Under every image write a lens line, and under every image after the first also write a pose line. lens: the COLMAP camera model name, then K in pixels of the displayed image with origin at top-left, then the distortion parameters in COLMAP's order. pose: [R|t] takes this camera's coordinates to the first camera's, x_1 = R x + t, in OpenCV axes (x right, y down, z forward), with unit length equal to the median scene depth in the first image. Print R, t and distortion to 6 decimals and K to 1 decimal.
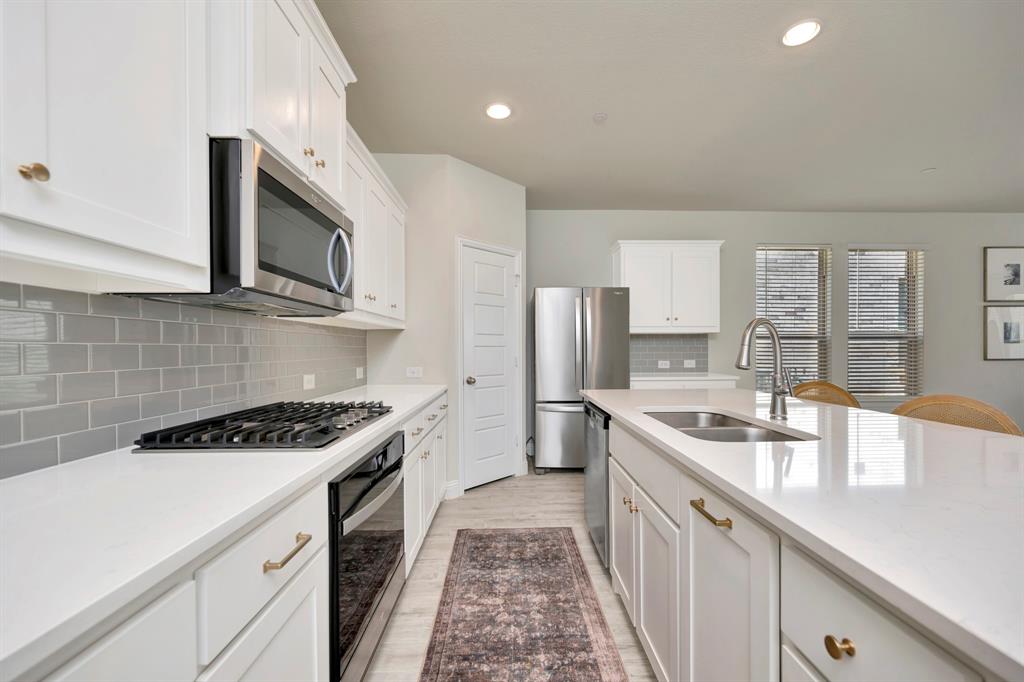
lens RADIAL K [[410.0, 0, 518.1], [0, 410.0, 354.5], [0, 0, 1]] dist [-0.002754, -0.000006]
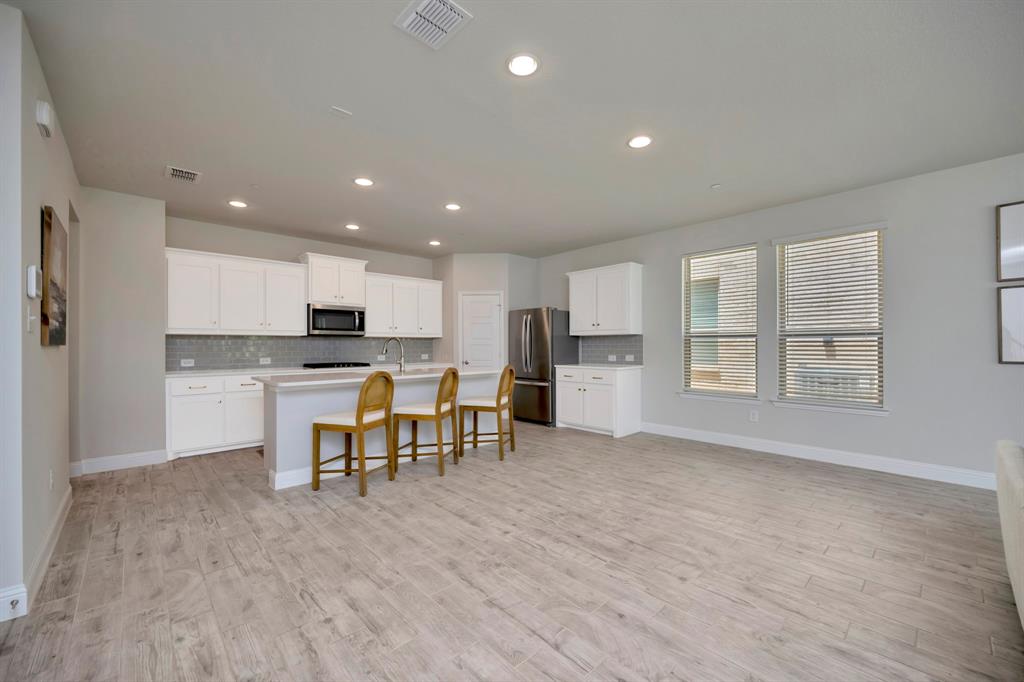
lens RADIAL K [[410.0, 0, 519.4], [0, 410.0, 343.2], [0, 0, 1]] dist [-0.002754, -0.000006]
pose [[0.670940, -0.003381, -0.741504, 1.835925], [-0.009094, 0.999877, -0.012788, -0.007104], [0.741456, 0.015324, 0.670827, -0.168784]]
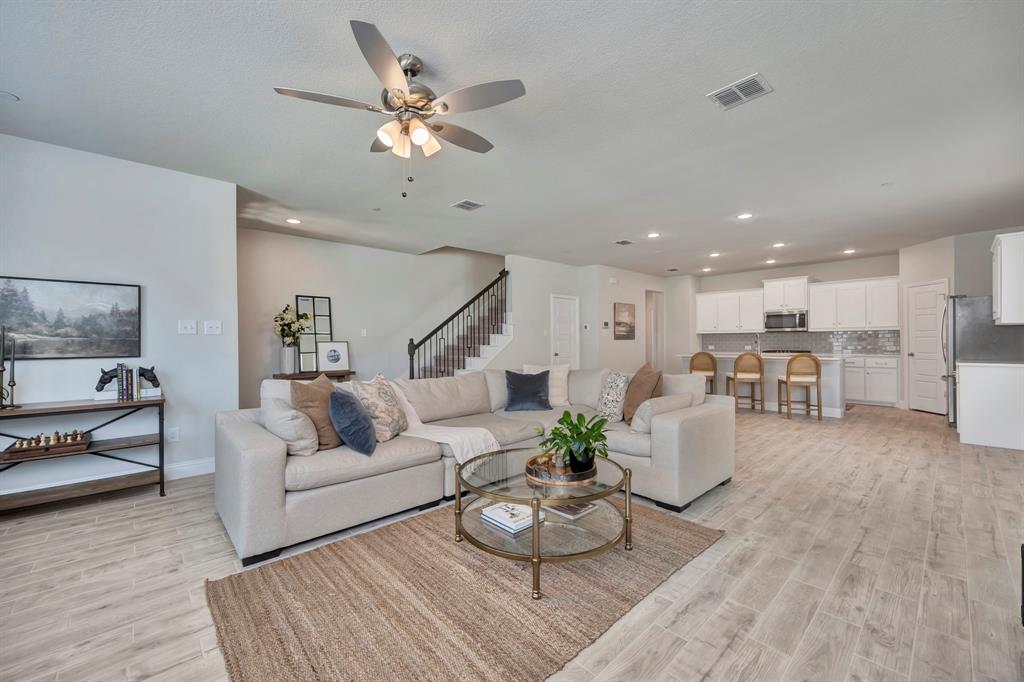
lens RADIAL K [[410.0, 0, 514.7], [0, 410.0, 338.3], [0, 0, 1]] dist [-0.002754, -0.000006]
pose [[-0.749876, 0.005407, -0.661556, 3.185099], [0.001354, 0.999977, 0.006638, -0.036941], [0.661577, 0.004082, -0.749866, 1.461096]]
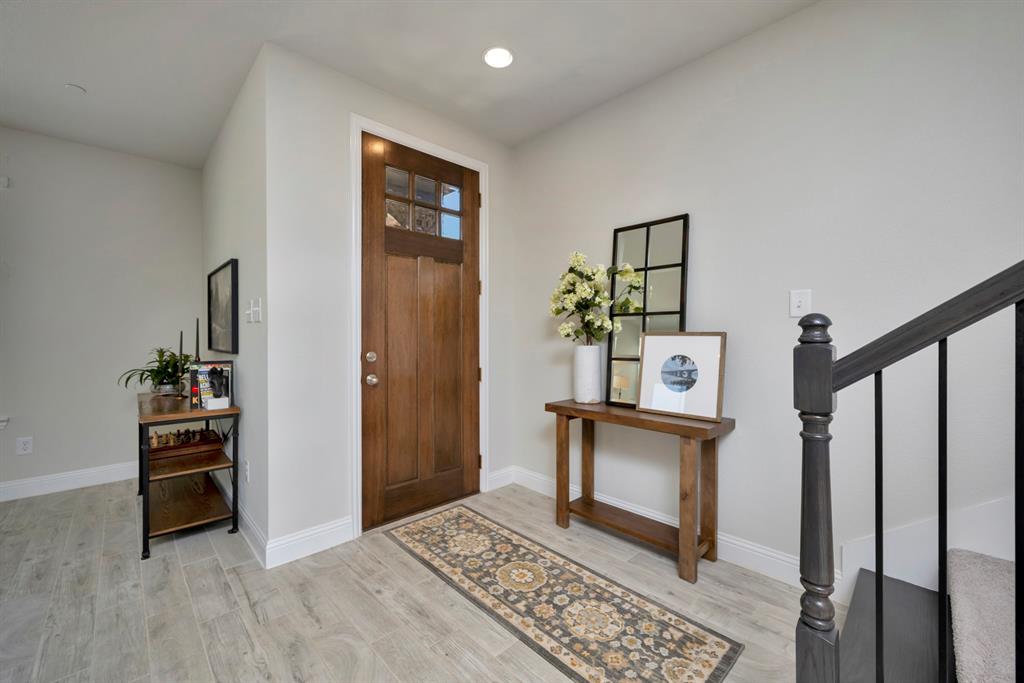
lens RADIAL K [[410.0, 0, 518.6], [0, 410.0, 334.8], [0, 0, 1]] dist [-0.002754, -0.000006]
pose [[-0.684360, 0.006503, 0.729115, 2.099046], [0.015567, 0.999863, 0.005693, -0.011758], [-0.728978, 0.015246, -0.684367, -0.047410]]
